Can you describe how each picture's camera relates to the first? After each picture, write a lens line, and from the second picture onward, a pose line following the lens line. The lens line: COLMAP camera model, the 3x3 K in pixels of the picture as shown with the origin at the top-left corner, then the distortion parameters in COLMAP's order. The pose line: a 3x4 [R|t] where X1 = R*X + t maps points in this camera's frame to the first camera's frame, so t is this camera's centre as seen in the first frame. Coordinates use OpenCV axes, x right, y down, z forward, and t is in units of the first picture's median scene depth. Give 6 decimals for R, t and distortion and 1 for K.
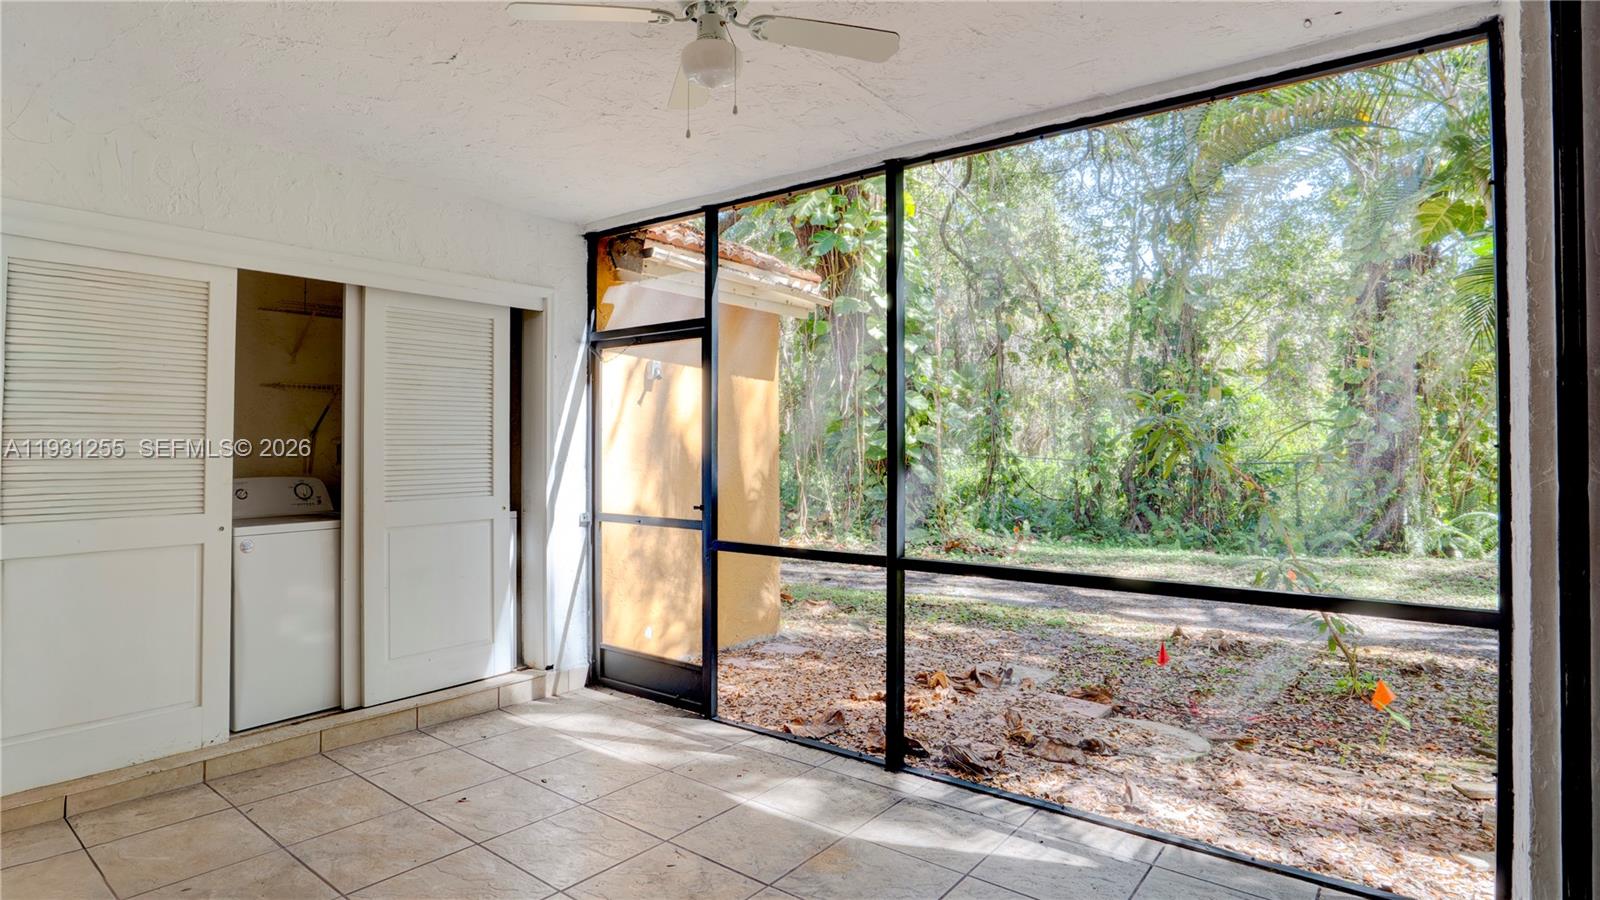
lens RADIAL K [[813.4, 0, 800.0], [0, 813.4, 450.0], [0, 0, 1]] dist [-0.000068, 0.000149]
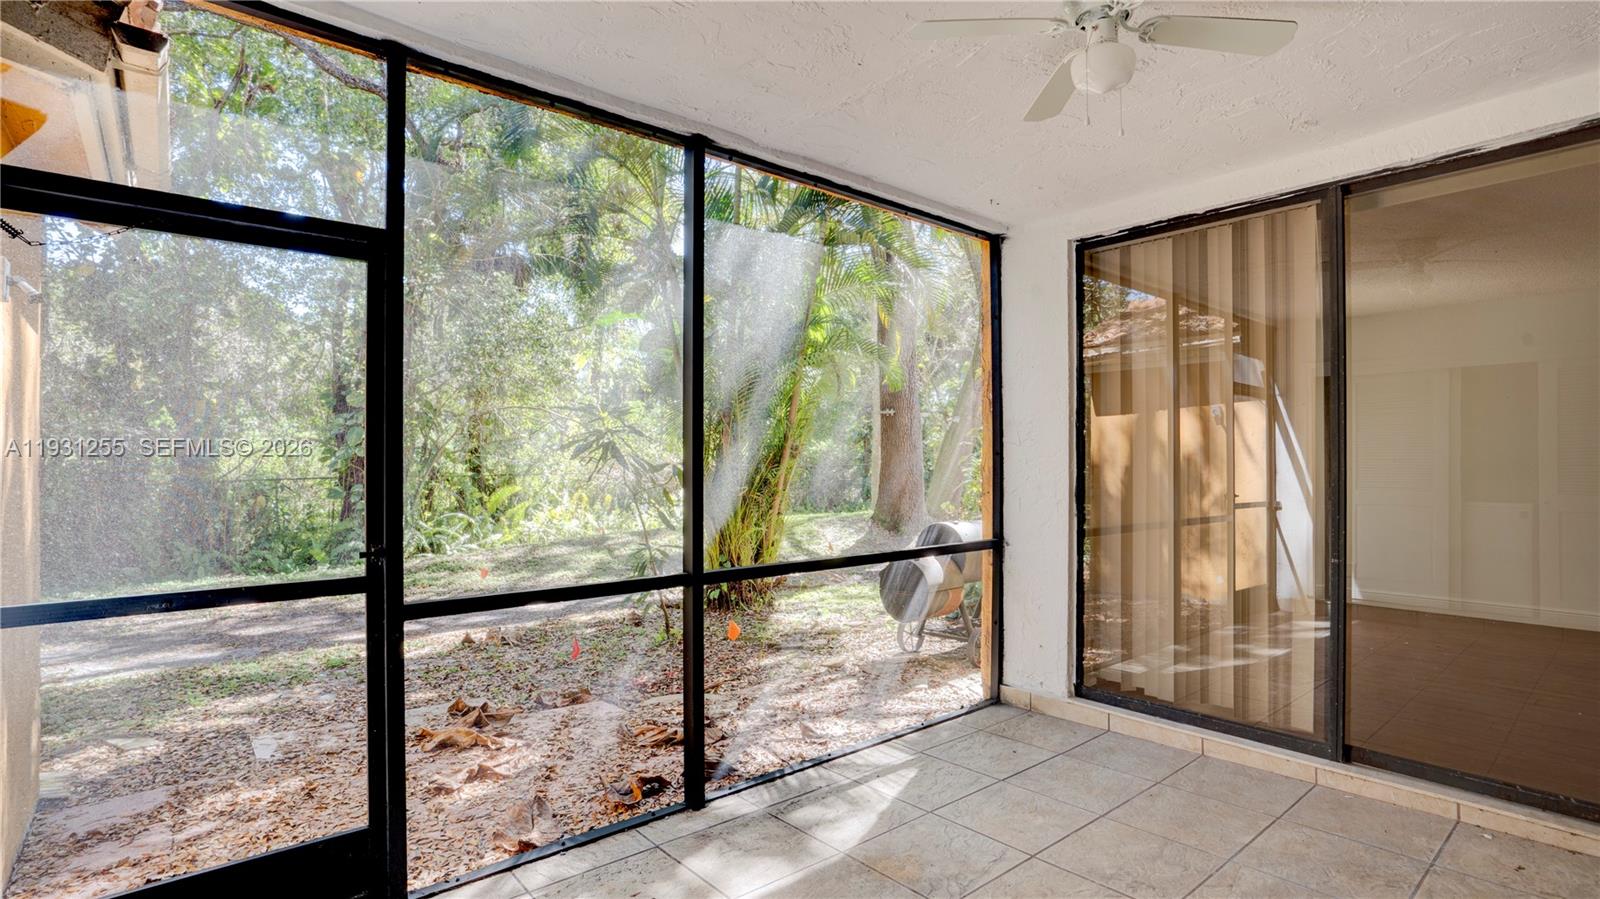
lens RADIAL K [[728.9, 0, 797.9], [0, 728.9, 464.4], [0, 0, 1]] dist [-0.001045, -0.000189]
pose [[0.234131, 0.010767, 0.972145, -0.672576], [-0.003640, 0.999941, -0.010198, 0.014001], [-0.972198, -0.001151, 0.234157, 0.705014]]
